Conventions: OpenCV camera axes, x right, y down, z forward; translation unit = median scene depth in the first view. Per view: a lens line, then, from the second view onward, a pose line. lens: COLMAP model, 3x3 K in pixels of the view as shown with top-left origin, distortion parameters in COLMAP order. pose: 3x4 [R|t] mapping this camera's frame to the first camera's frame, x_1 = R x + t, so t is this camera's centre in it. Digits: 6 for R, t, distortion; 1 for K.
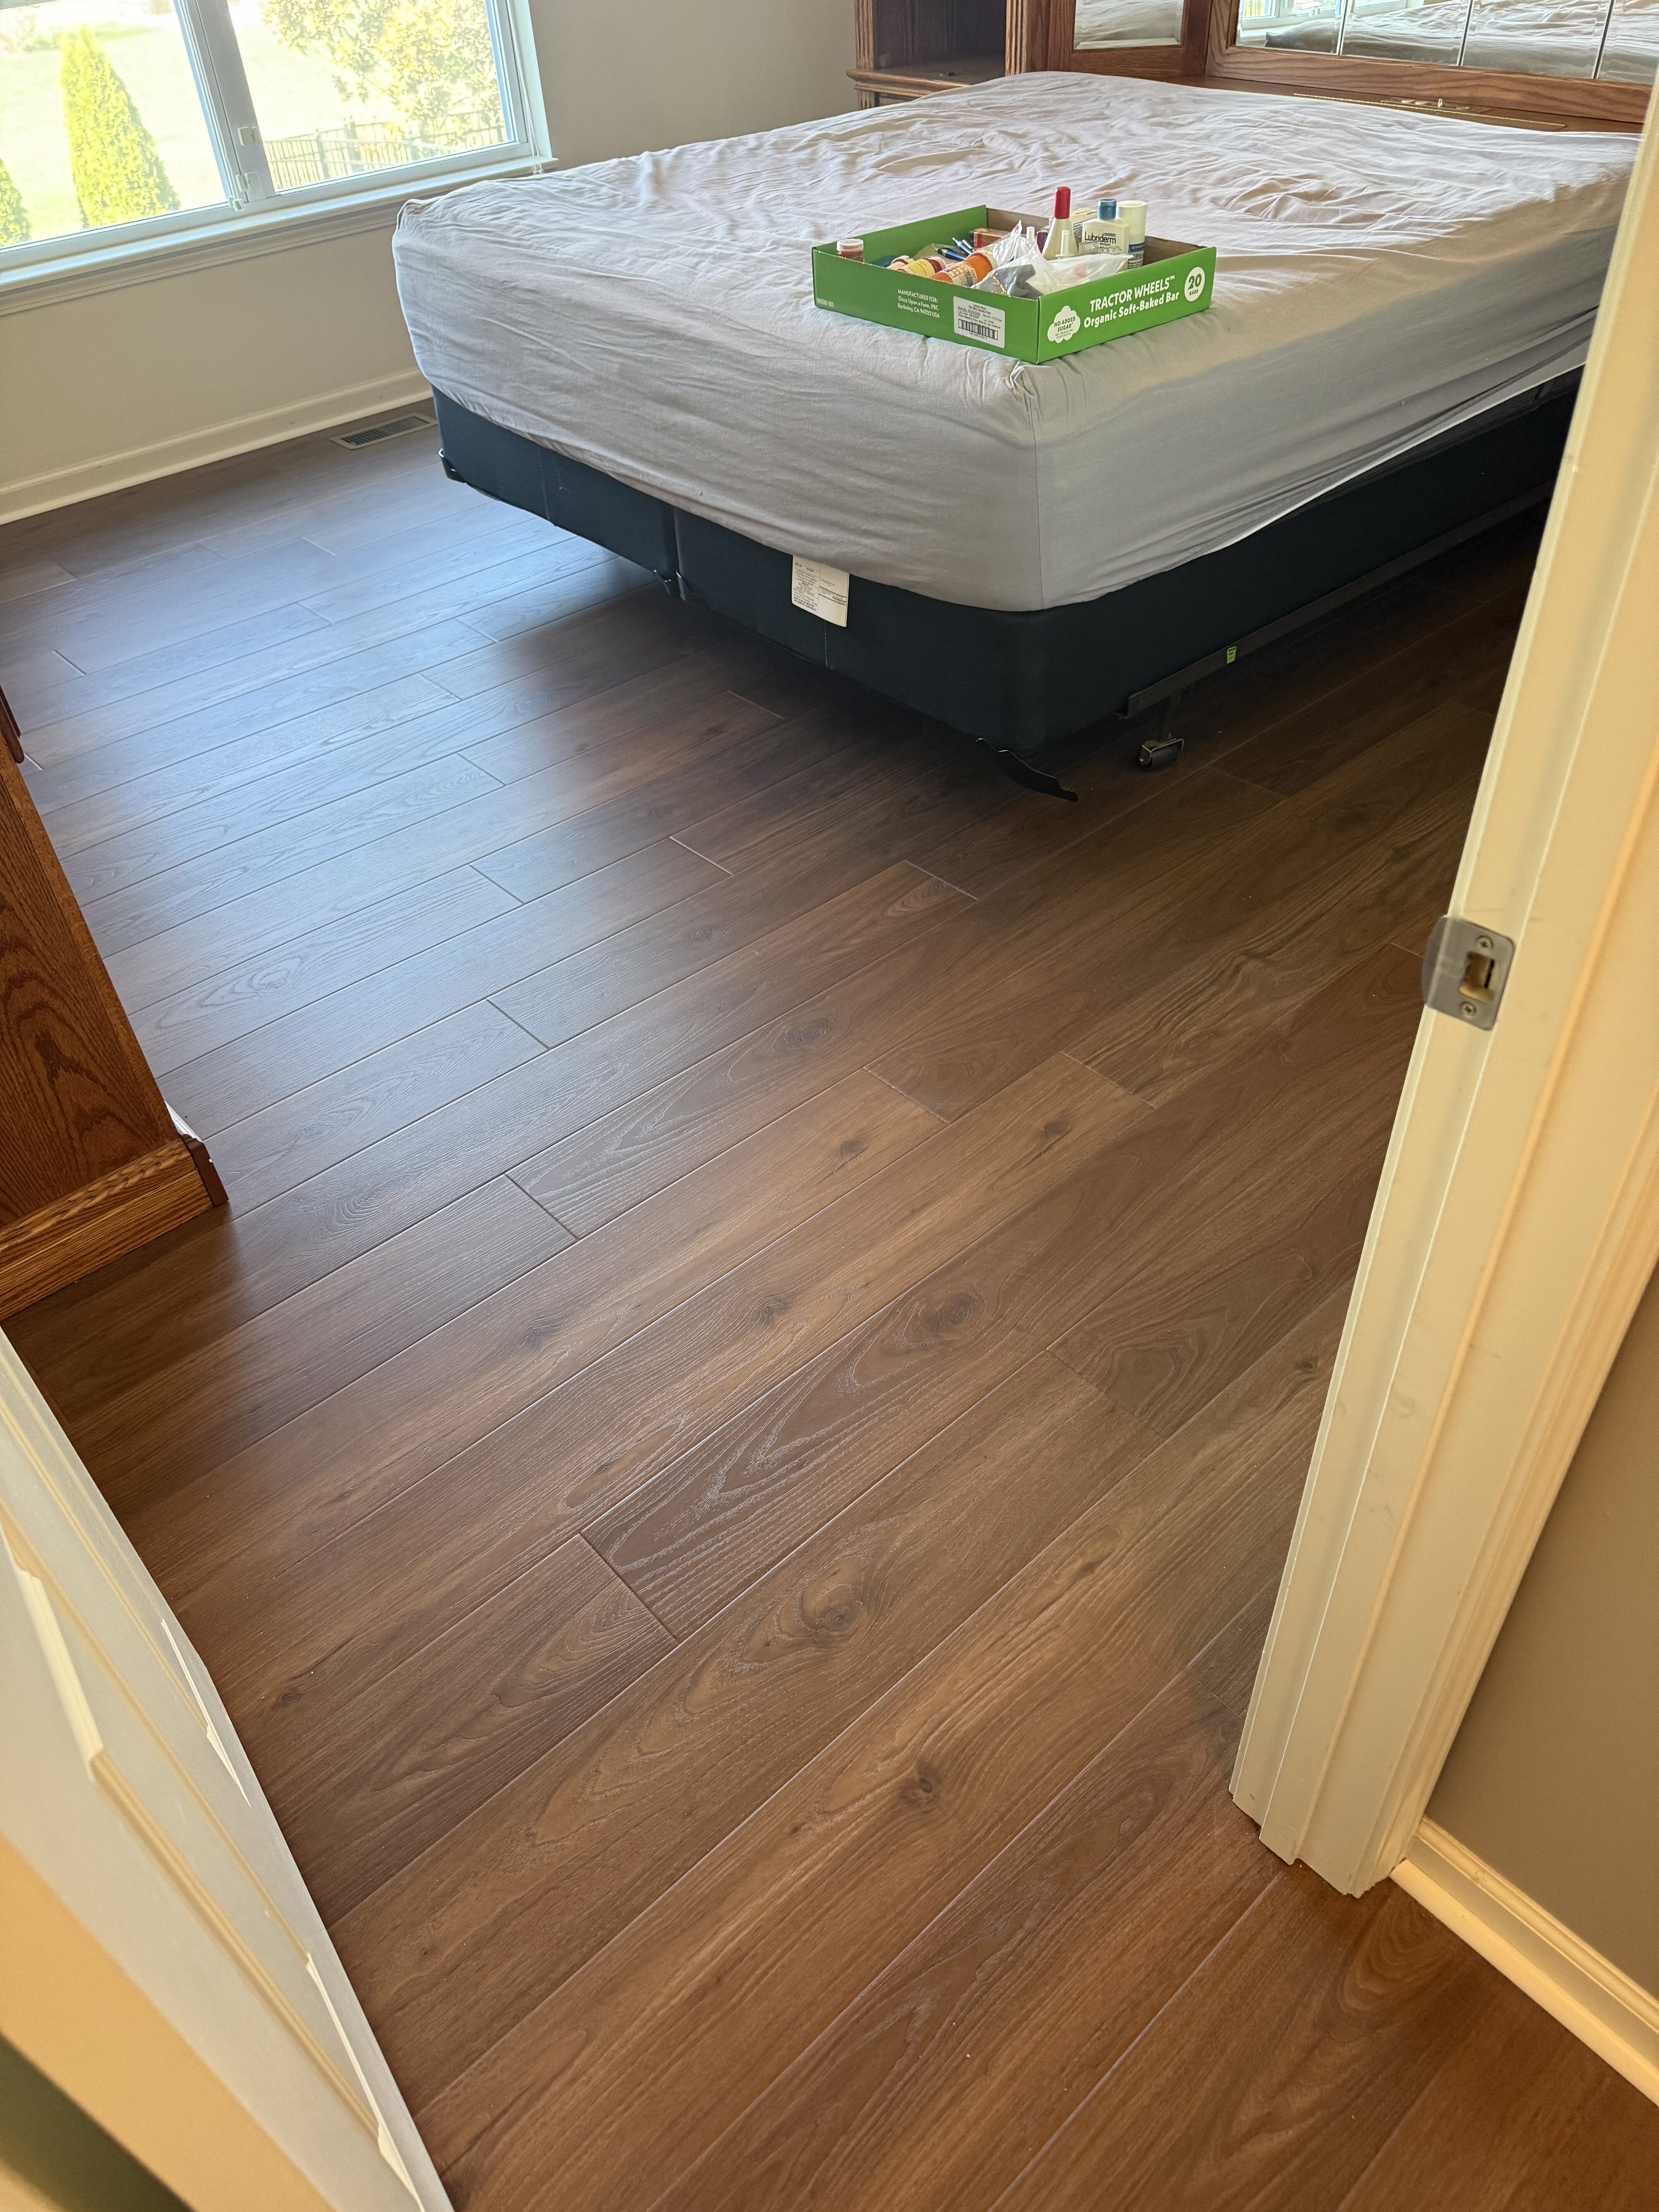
lens RADIAL K [[1552.4, 0, 828.5], [0, 1552.4, 1106.8], [0, 0, 1]] dist [0.019047, -0.010336]
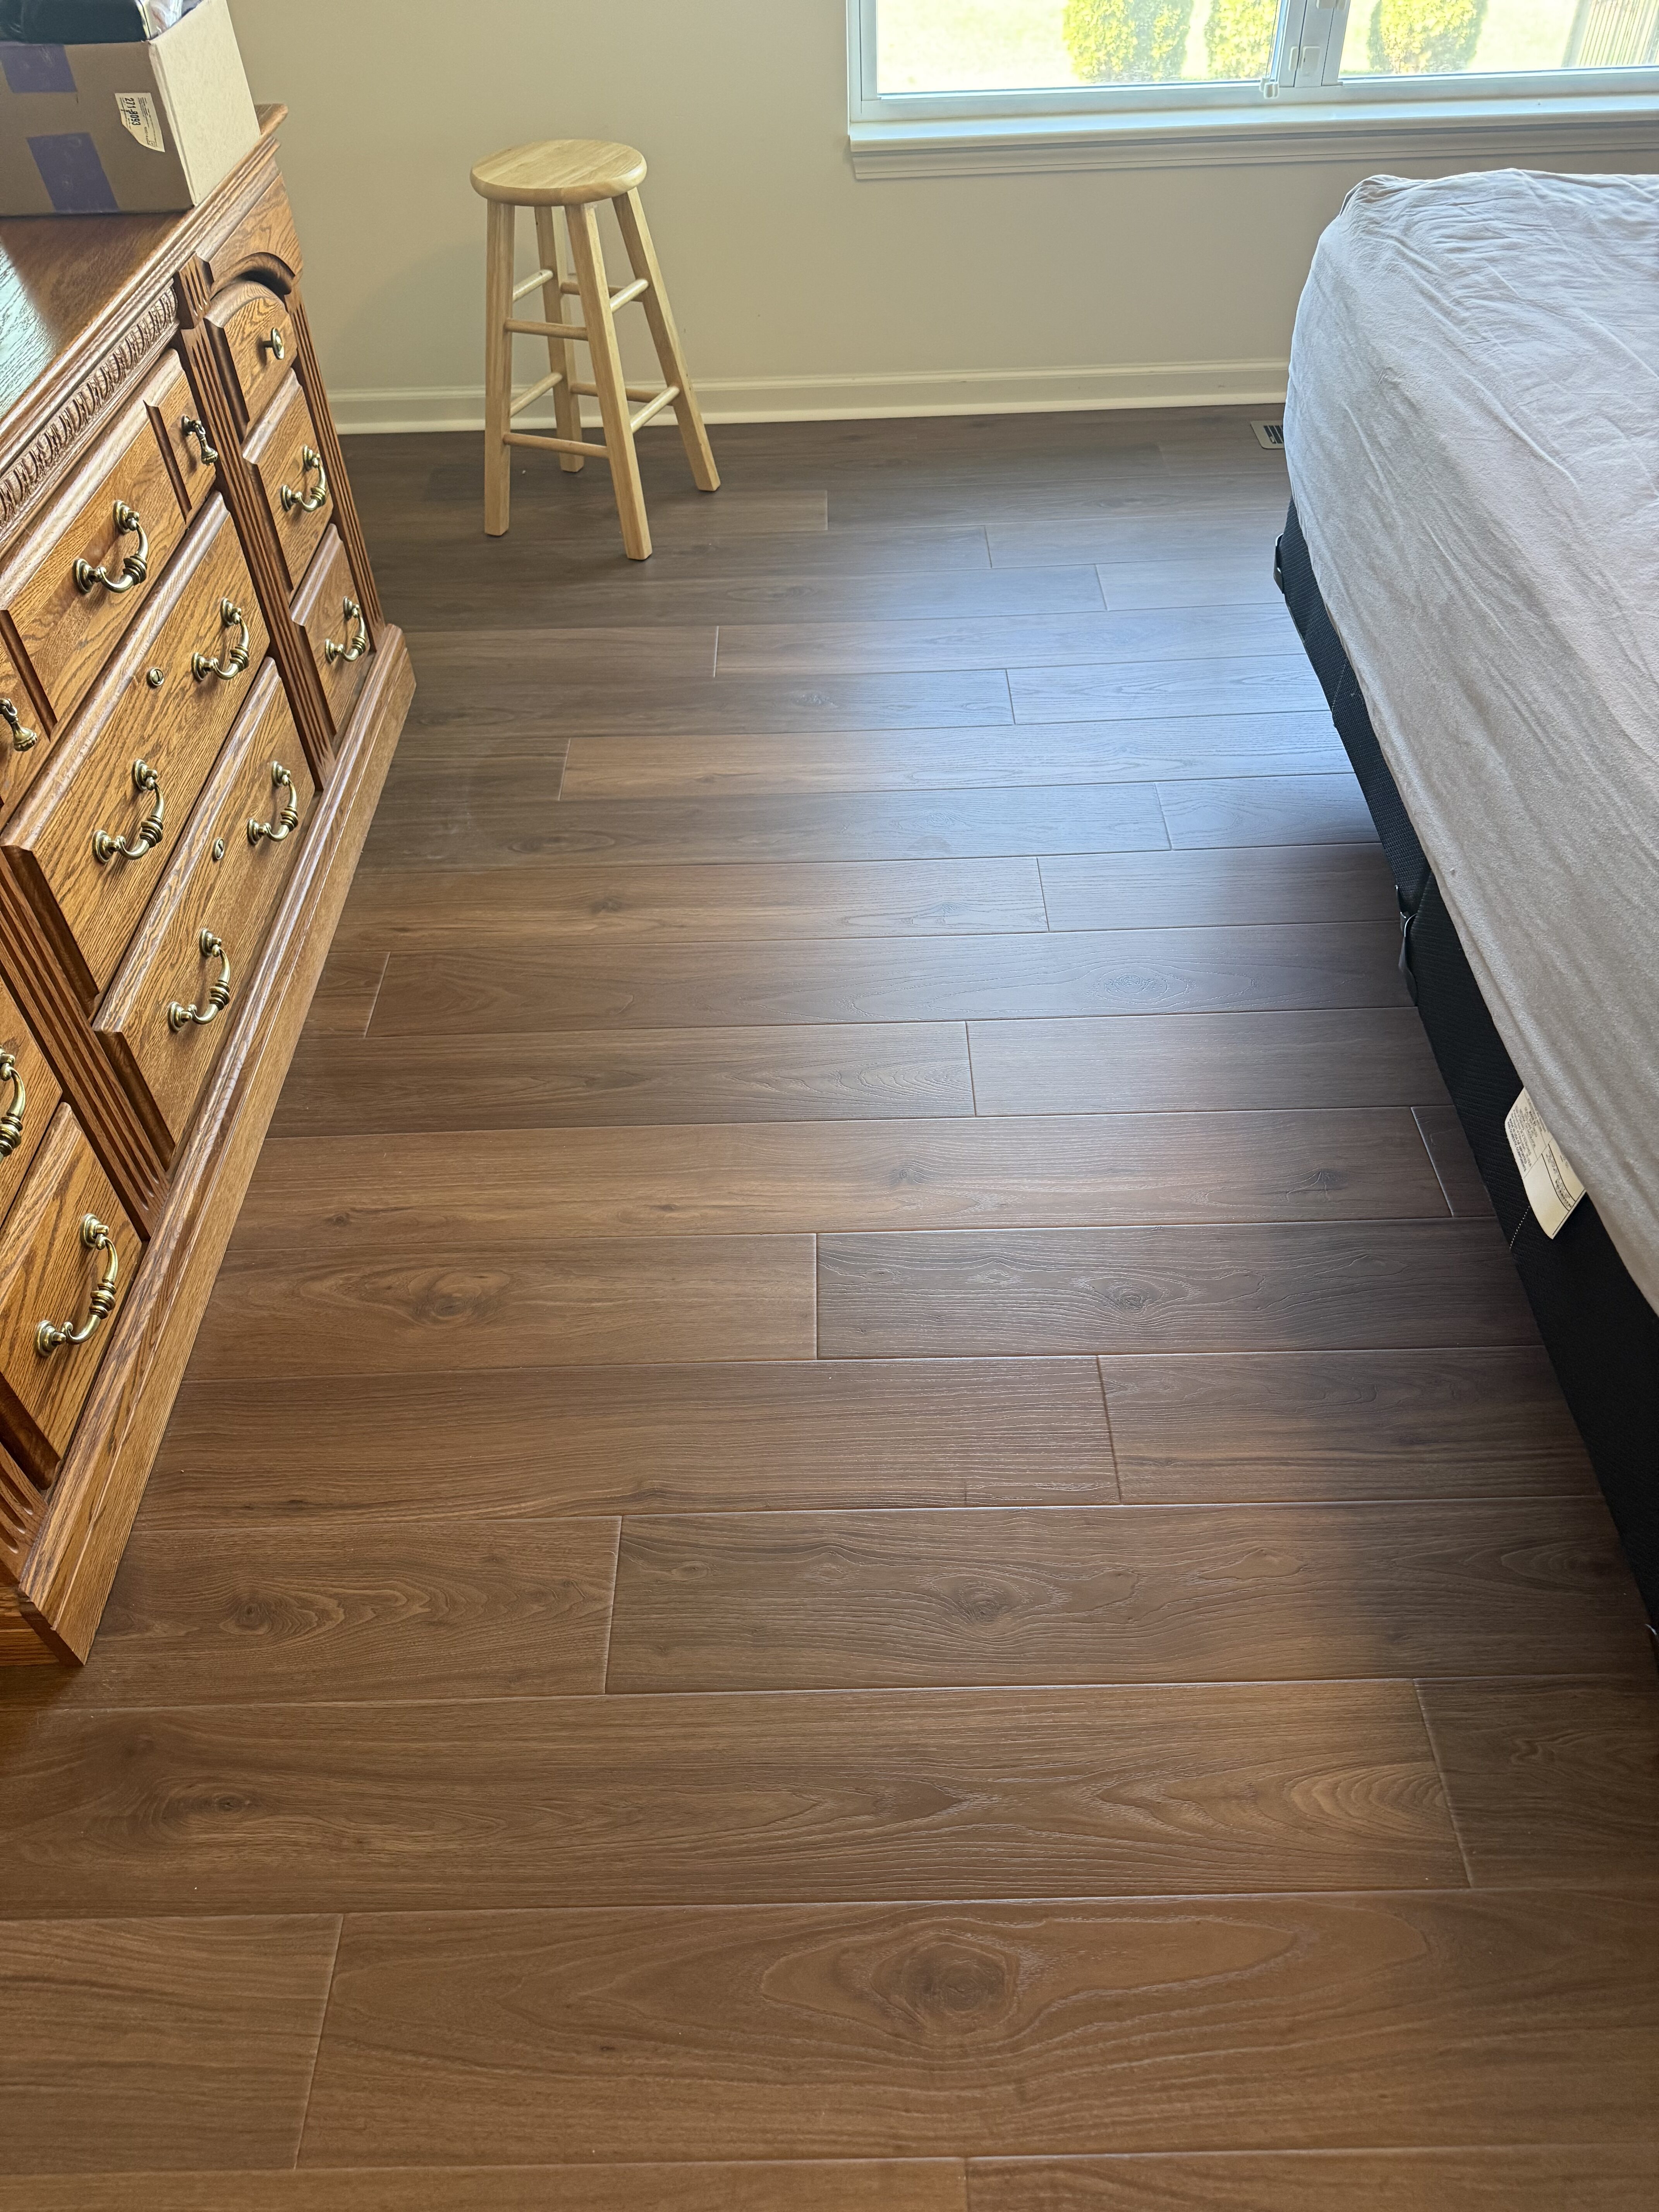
lens RADIAL K [[1552.4, 0, 833.1], [0, 1552.4, 1103.3], [0, 0, 1]] dist [0.019047, -0.010336]
pose [[0.750147, 0.490883, -0.443073, 0.036950], [-0.442057, 0.870571, 0.216083, -0.336749], [0.491797, 0.033770, 0.870055, 0.406394]]
